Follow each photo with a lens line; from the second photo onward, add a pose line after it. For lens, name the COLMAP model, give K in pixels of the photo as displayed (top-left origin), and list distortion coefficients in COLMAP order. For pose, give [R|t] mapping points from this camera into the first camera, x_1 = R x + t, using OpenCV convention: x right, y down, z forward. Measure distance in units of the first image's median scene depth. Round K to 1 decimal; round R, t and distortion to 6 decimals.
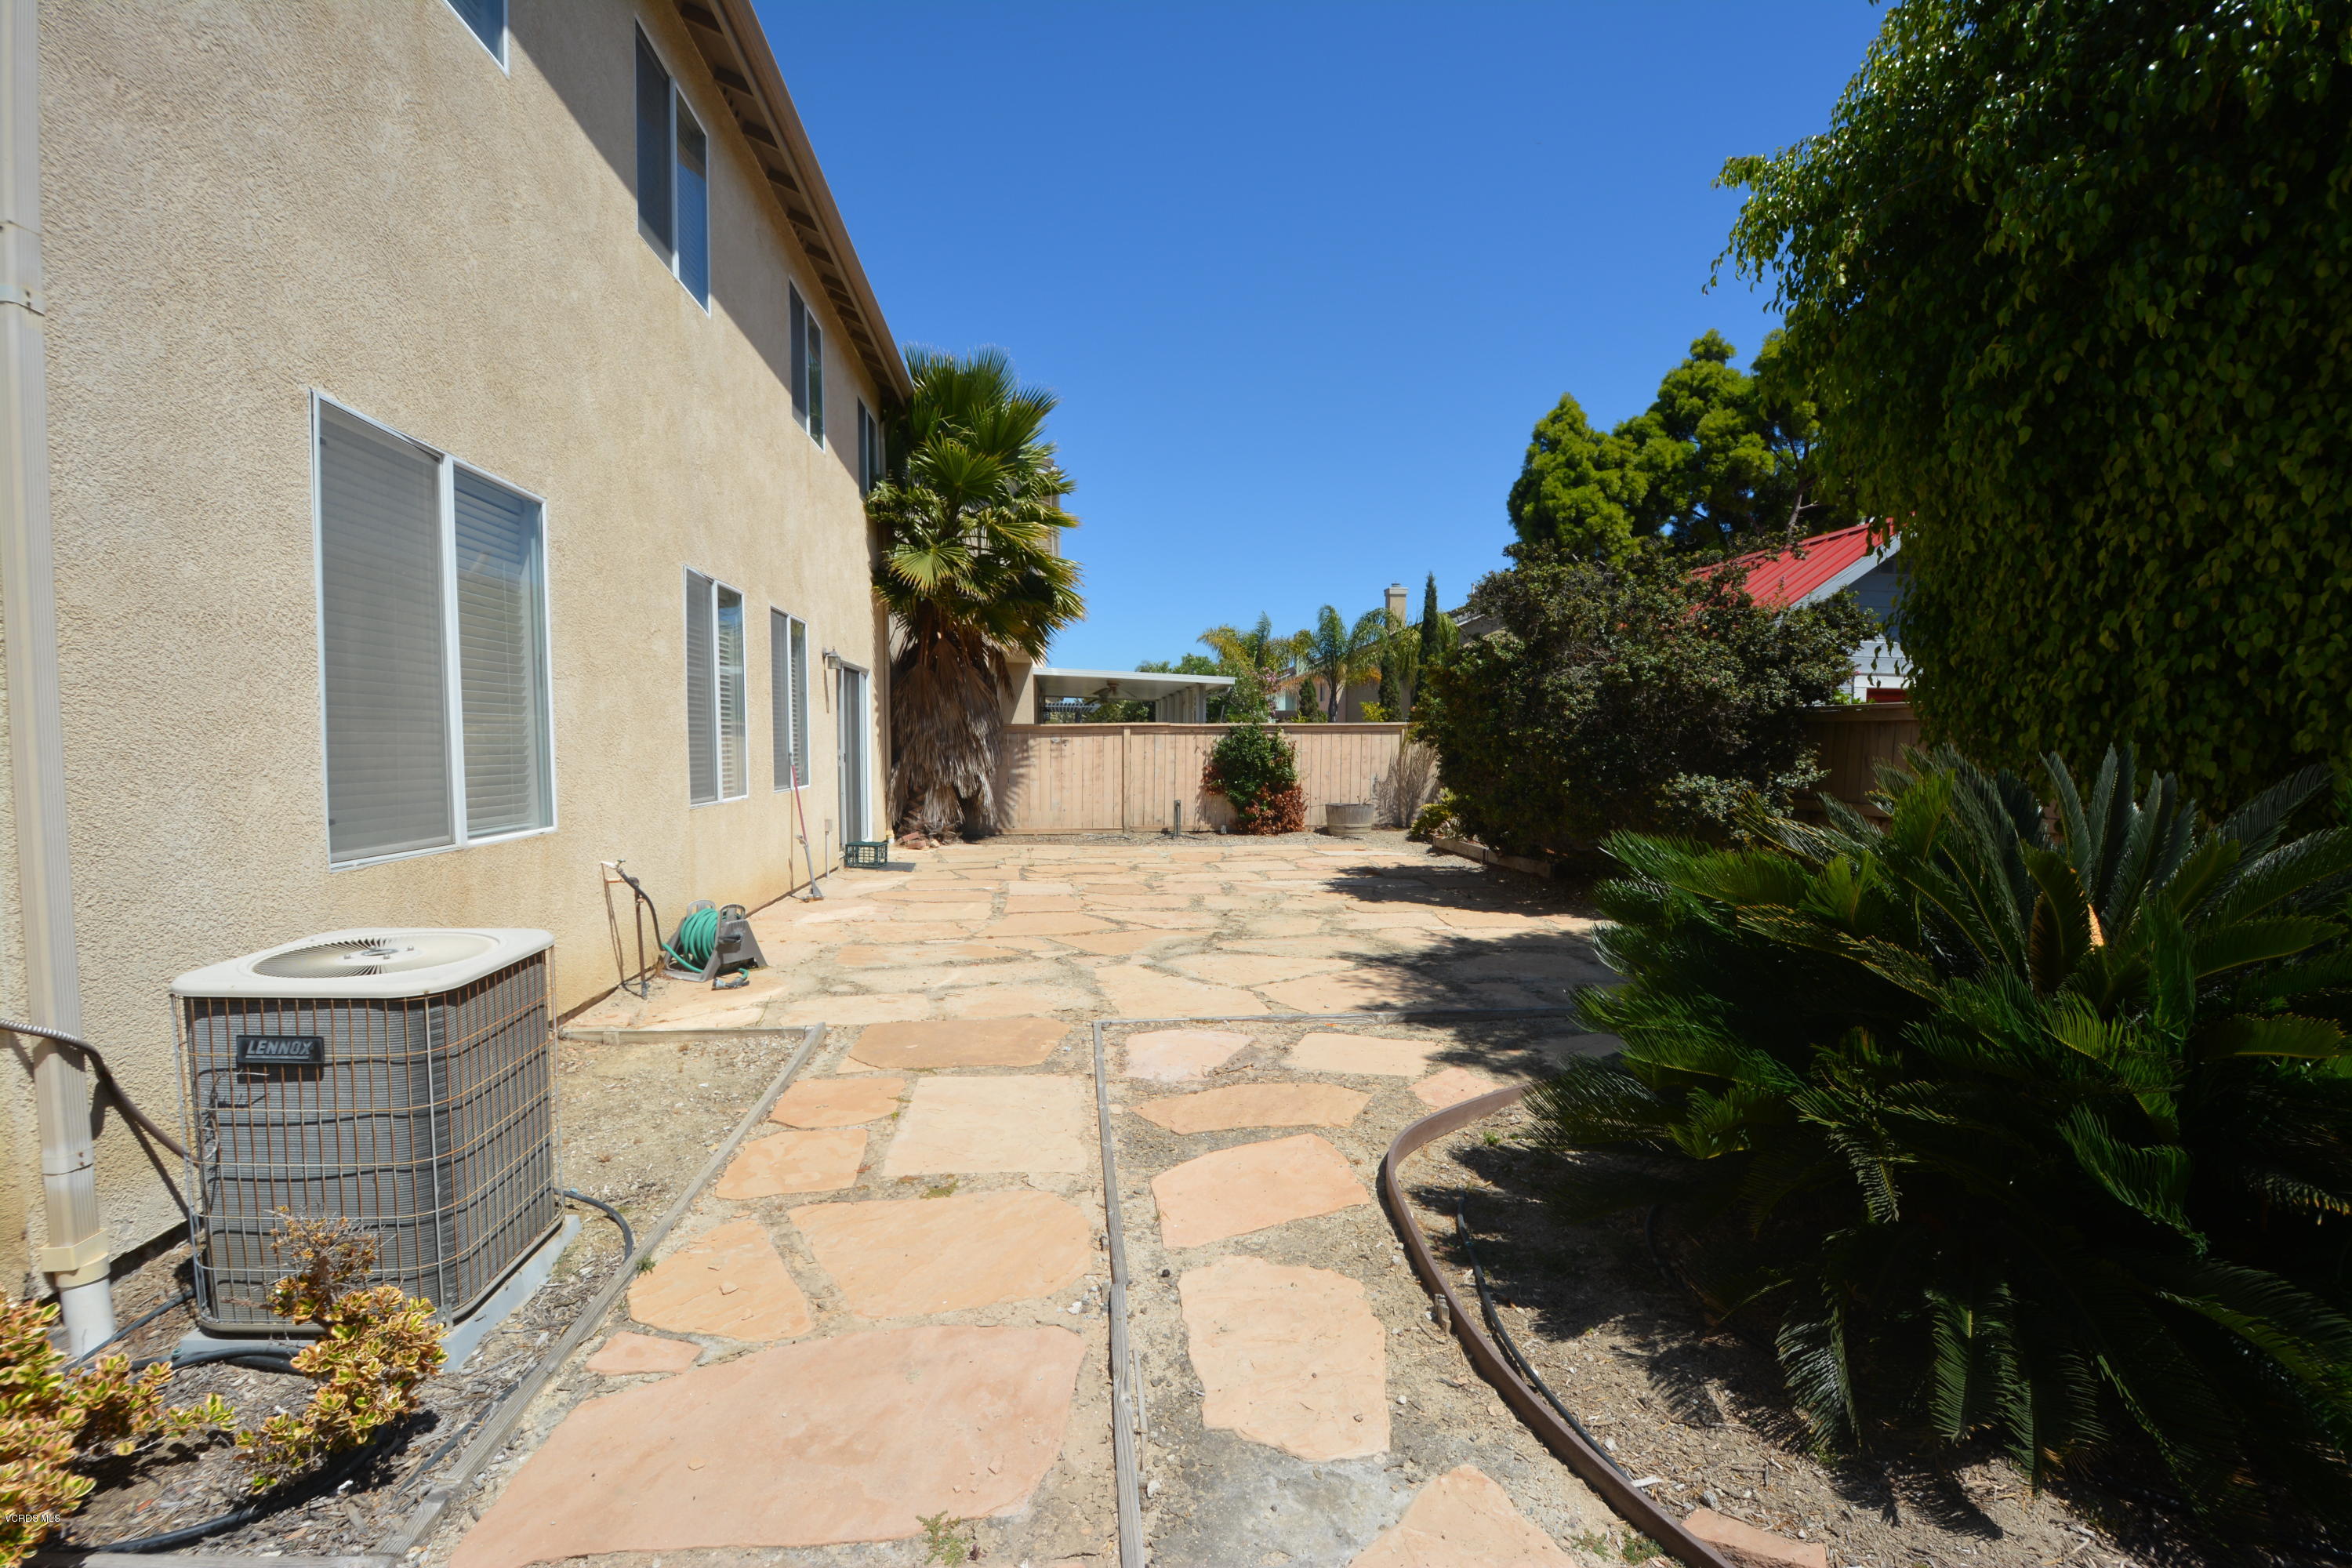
lens RADIAL K [[1030.3, 0, 1157.8], [0, 1030.3, 801.9], [0, 0, 1]] dist [0.016269, -0.024424]
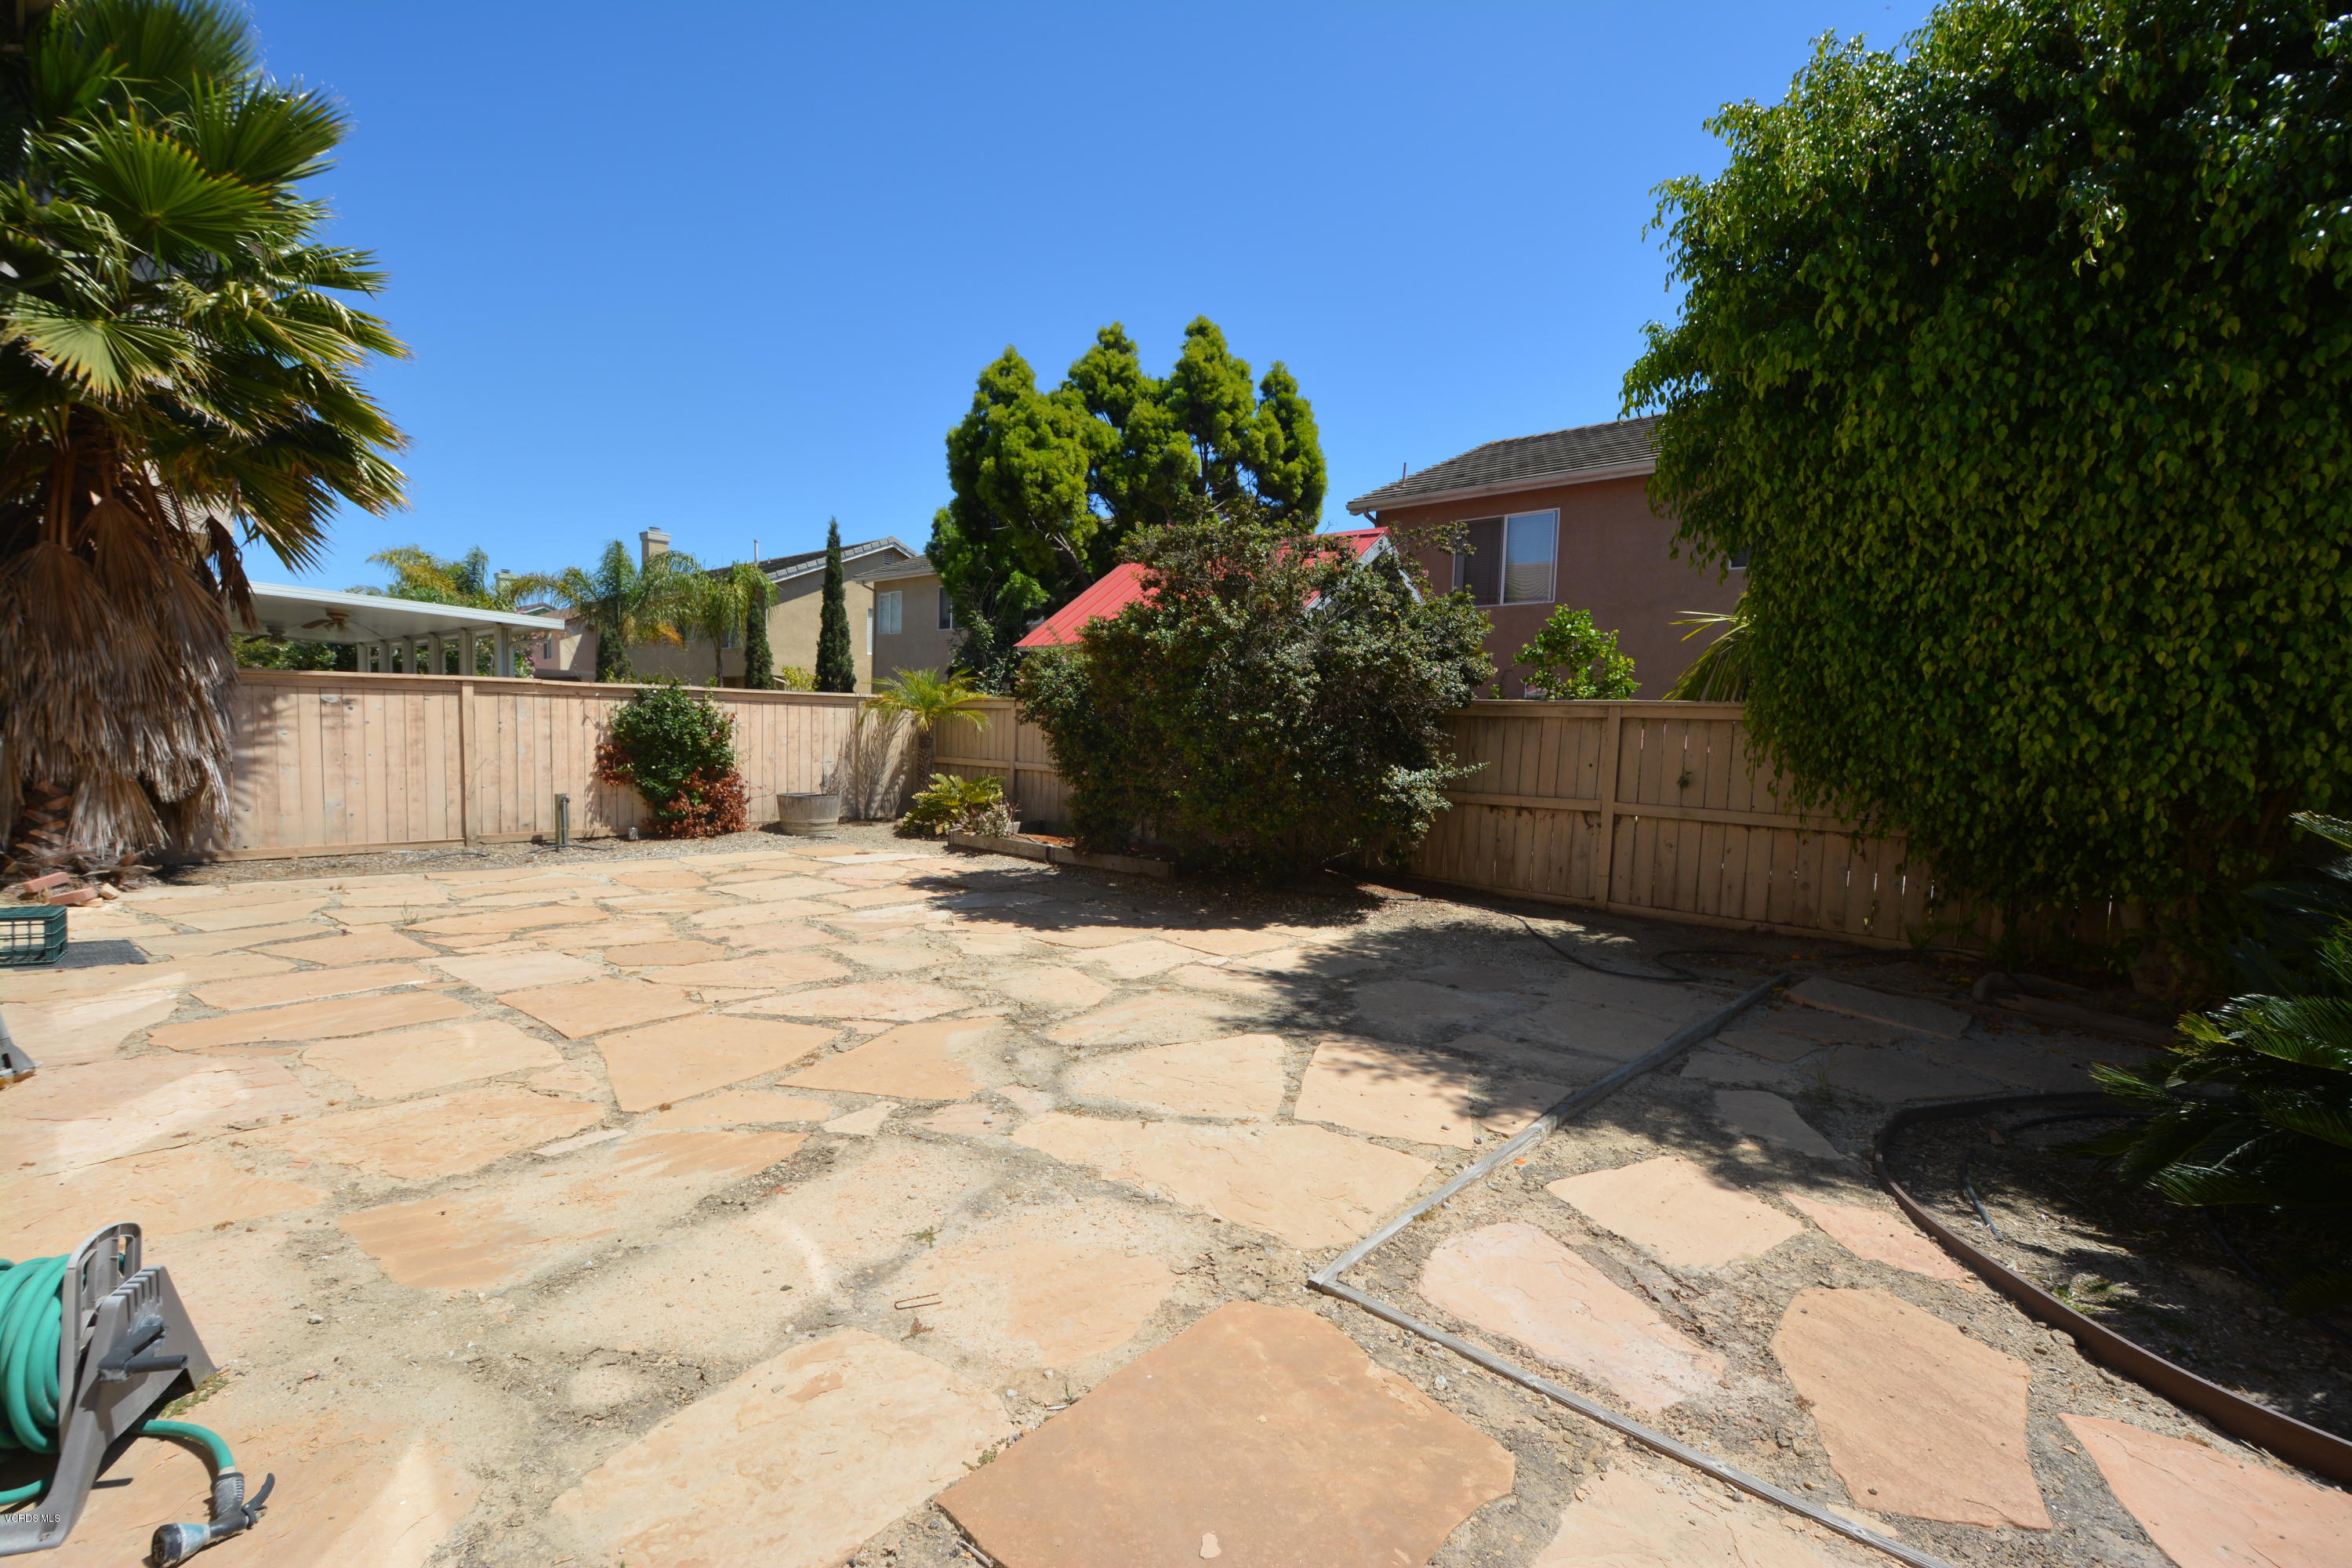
lens RADIAL K [[1030.3, 0, 1157.8], [0, 1030.3, 801.9], [0, 0, 1]] dist [0.016269, -0.024424]
pose [[0.735341, -0.028786, 0.677086, -0.156949], [0.010874, 0.999470, 0.030683, -0.013443], [-0.677611, -0.015199, 0.735264, 0.234935]]
